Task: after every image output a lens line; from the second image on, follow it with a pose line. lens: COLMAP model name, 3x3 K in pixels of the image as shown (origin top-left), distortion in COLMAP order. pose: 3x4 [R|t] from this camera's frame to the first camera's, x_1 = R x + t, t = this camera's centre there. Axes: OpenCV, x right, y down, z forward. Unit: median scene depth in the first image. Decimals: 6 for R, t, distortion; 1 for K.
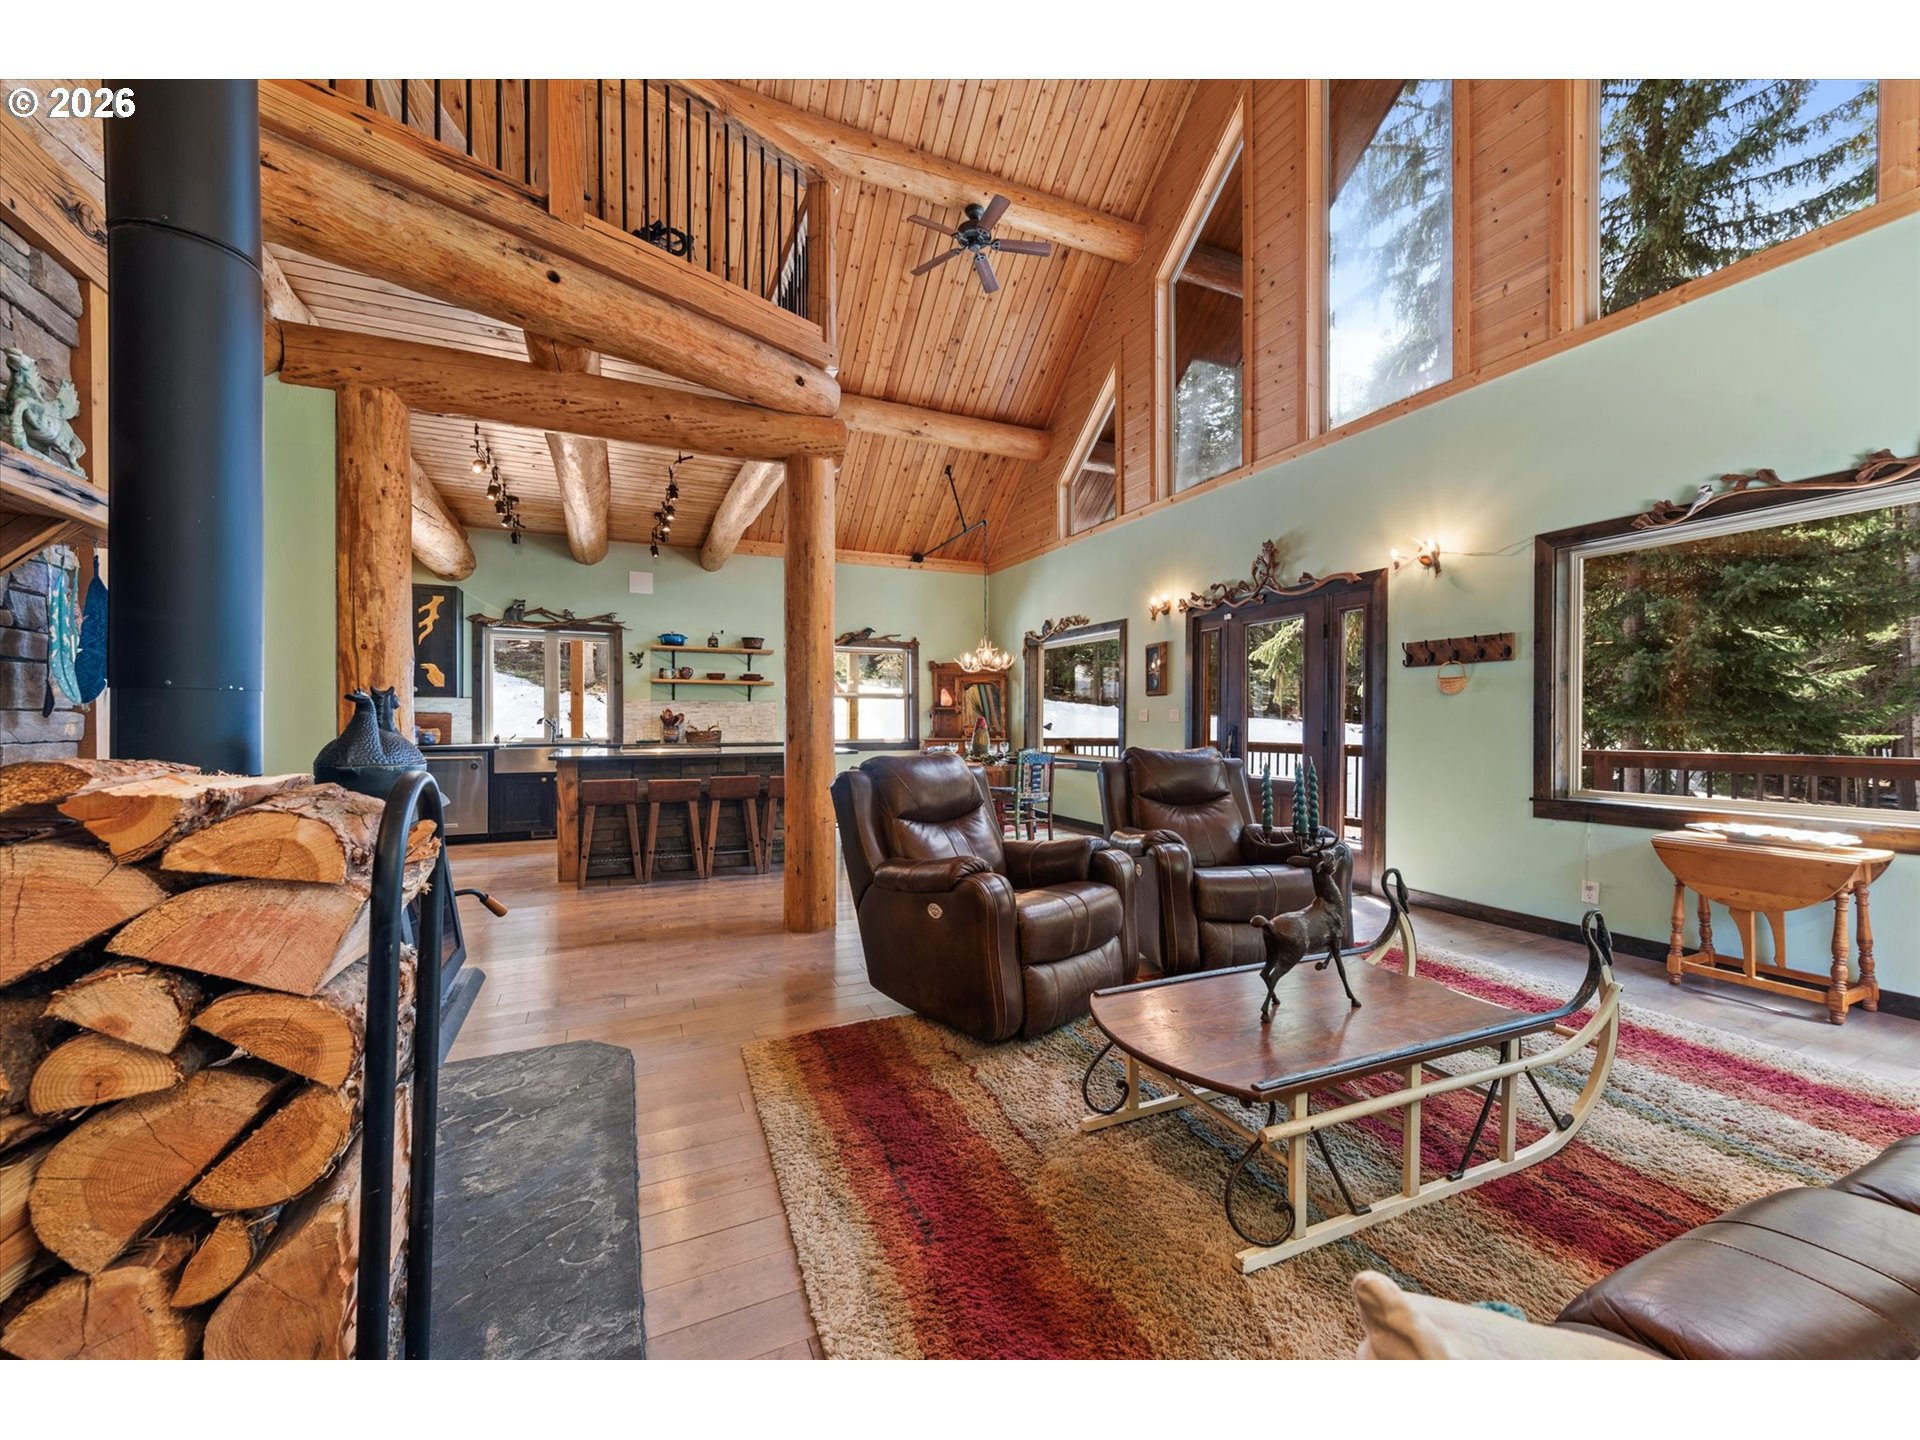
lens RADIAL K [[749.6, 0, 963.1], [0, 749.6, 726.8], [0, 0, 1]] dist [0.010865, -0.000975]
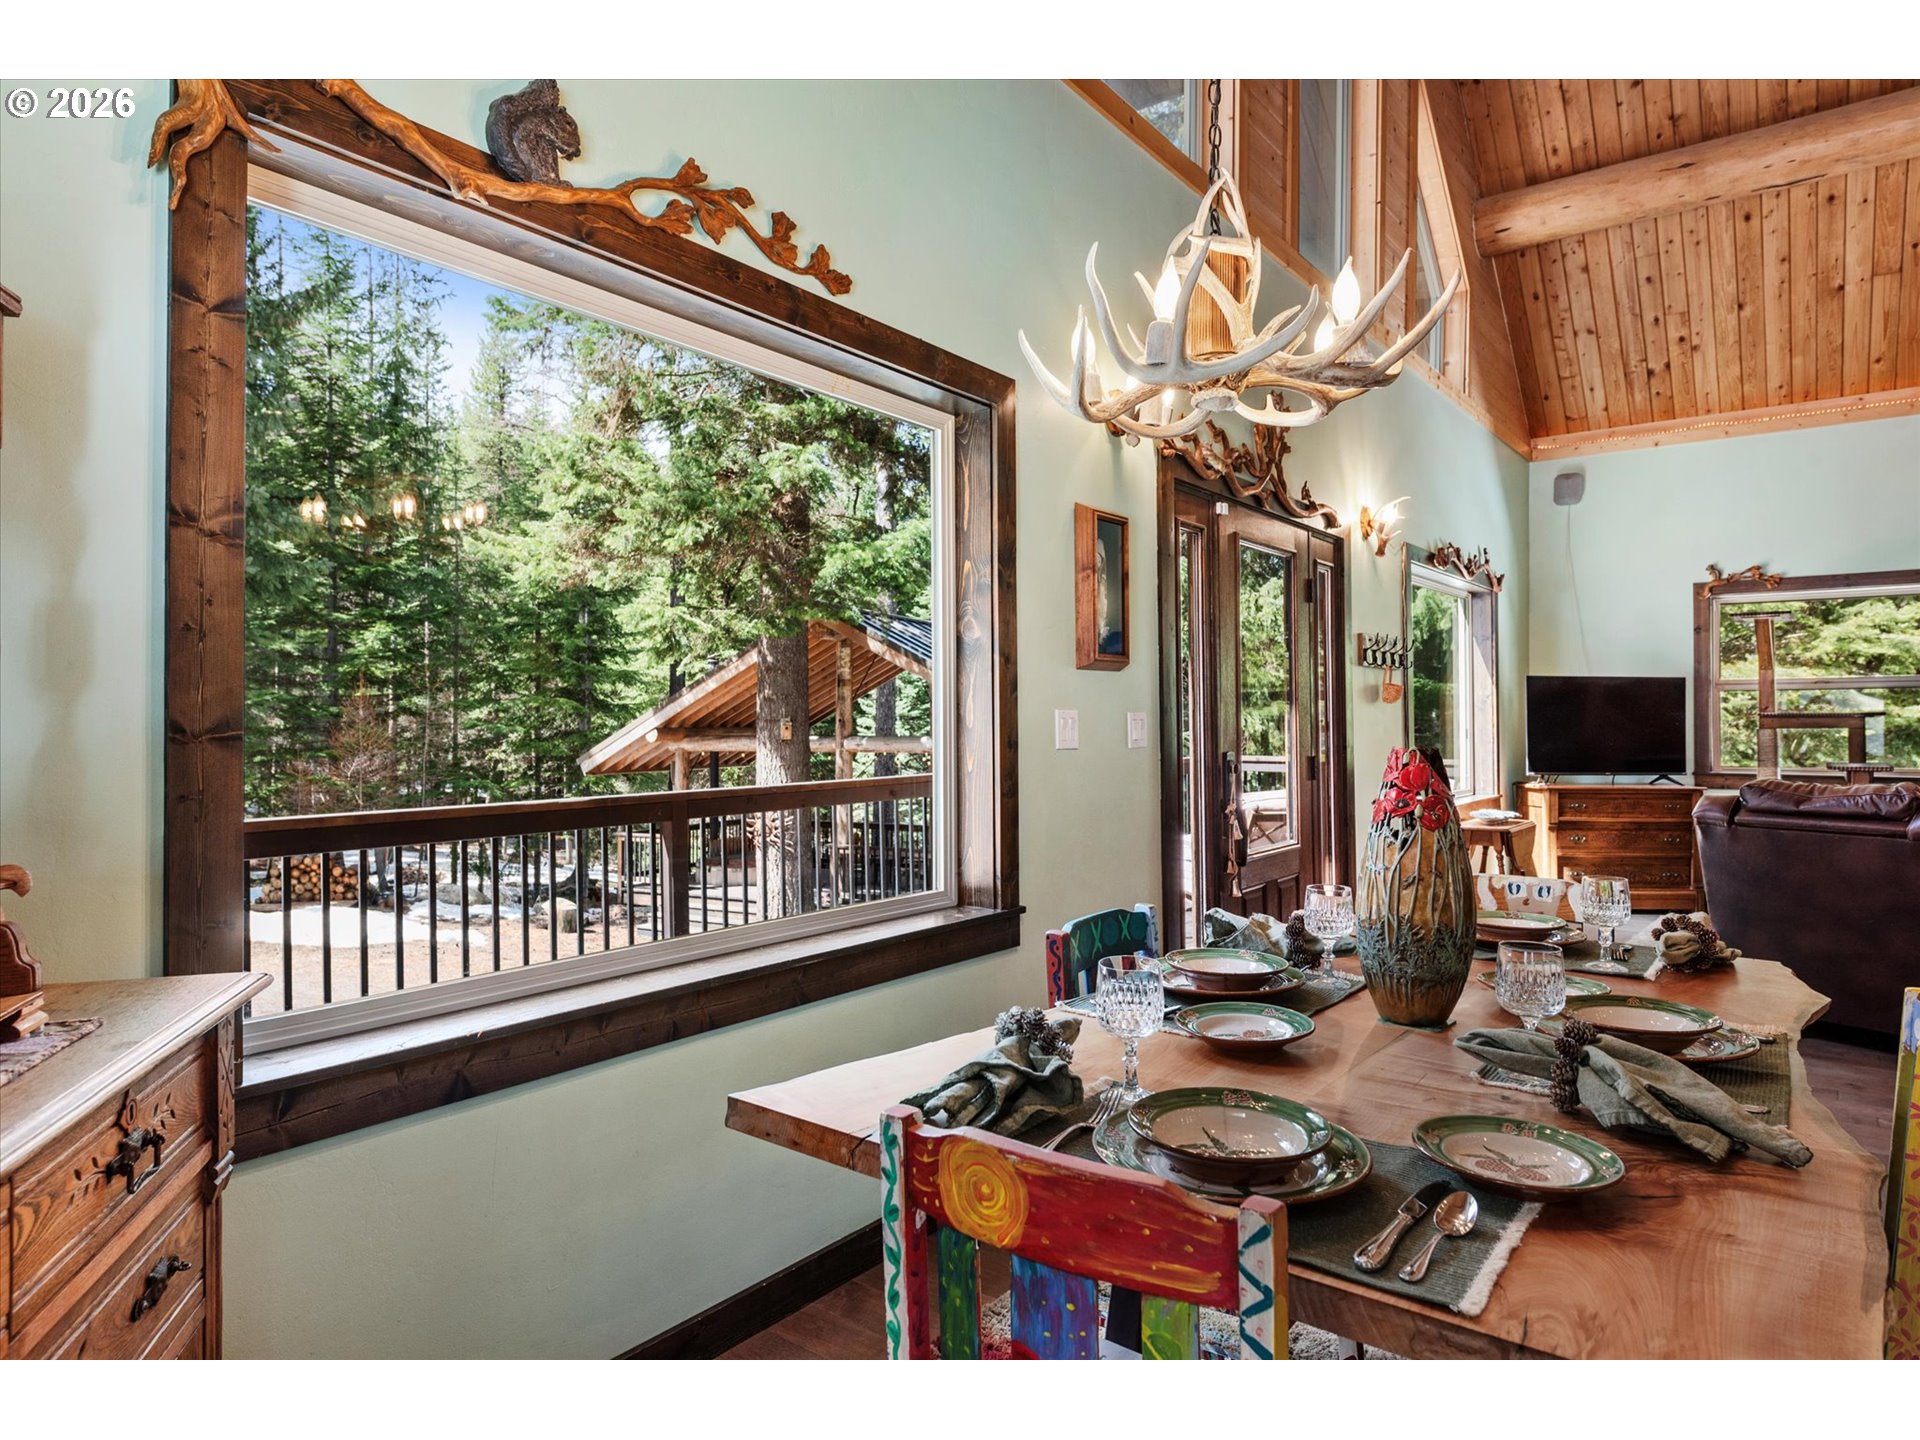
lens RADIAL K [[1160.7, 0, 964.7], [0, 1160.7, 709.6], [0, 0, 1]] dist [0.007387, 0.000246]
pose [[-0.472454, 0.010479, 0.881293, -0.137040], [0.006837, 0.999943, -0.008225, -0.016997], [-0.881329, 0.002139, -0.472498, 1.100948]]
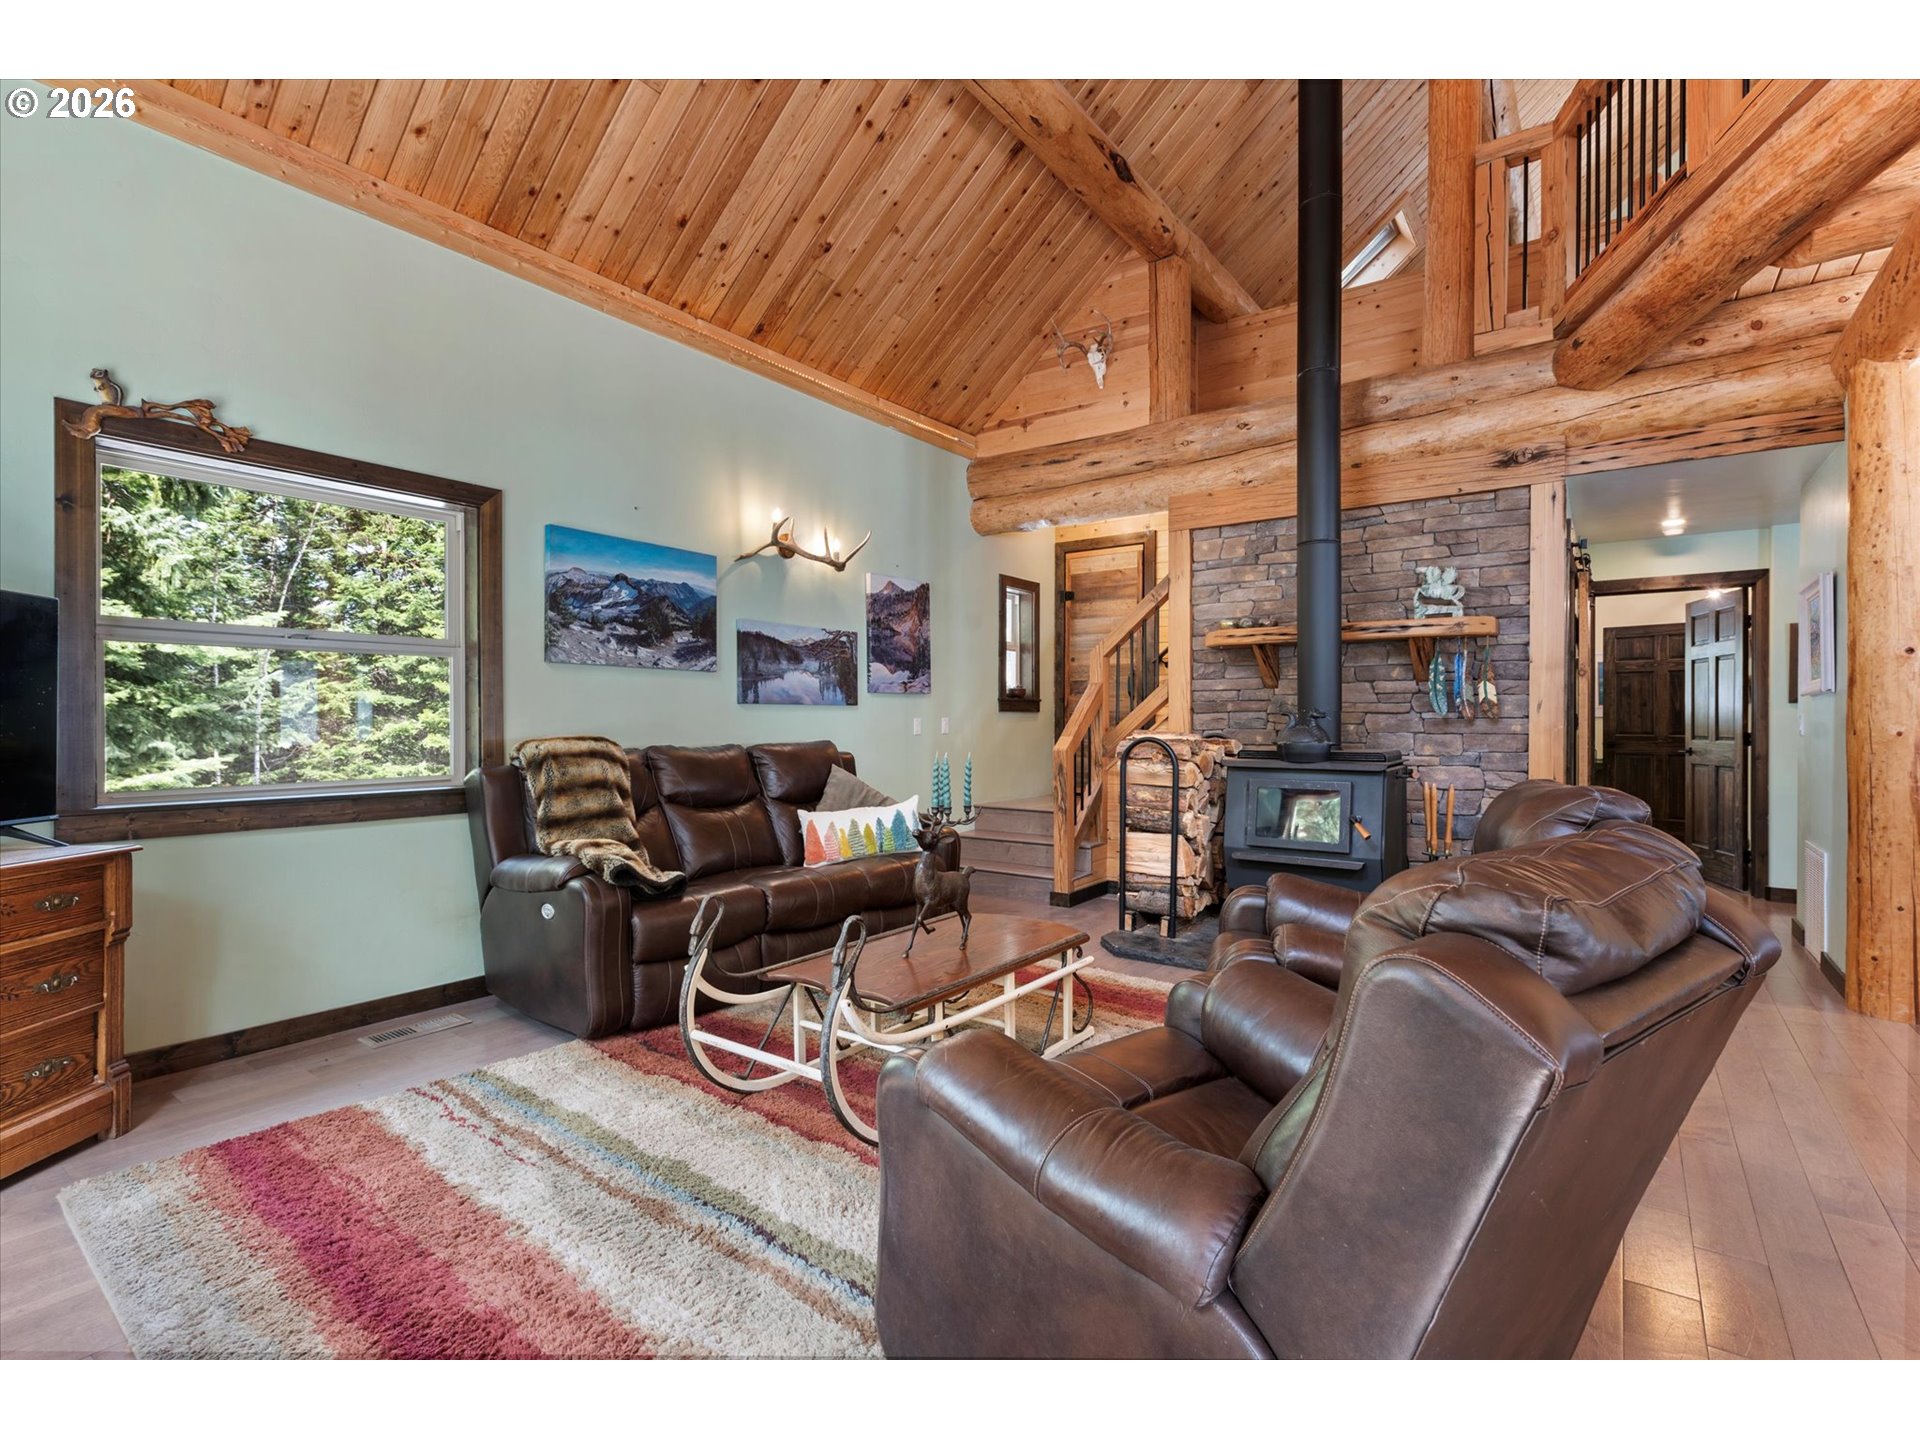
lens RADIAL K [[905.4, 0, 963.7], [0, 905.4, 720.1], [0, 0, 1]] dist [0.013547, -0.001818]
pose [[-0.873108, -0.001838, -0.487524, 0.292668], [-0.004385, 0.999982, 0.004084, -0.006331], [0.487508, 0.005704, -0.873100, 0.586280]]
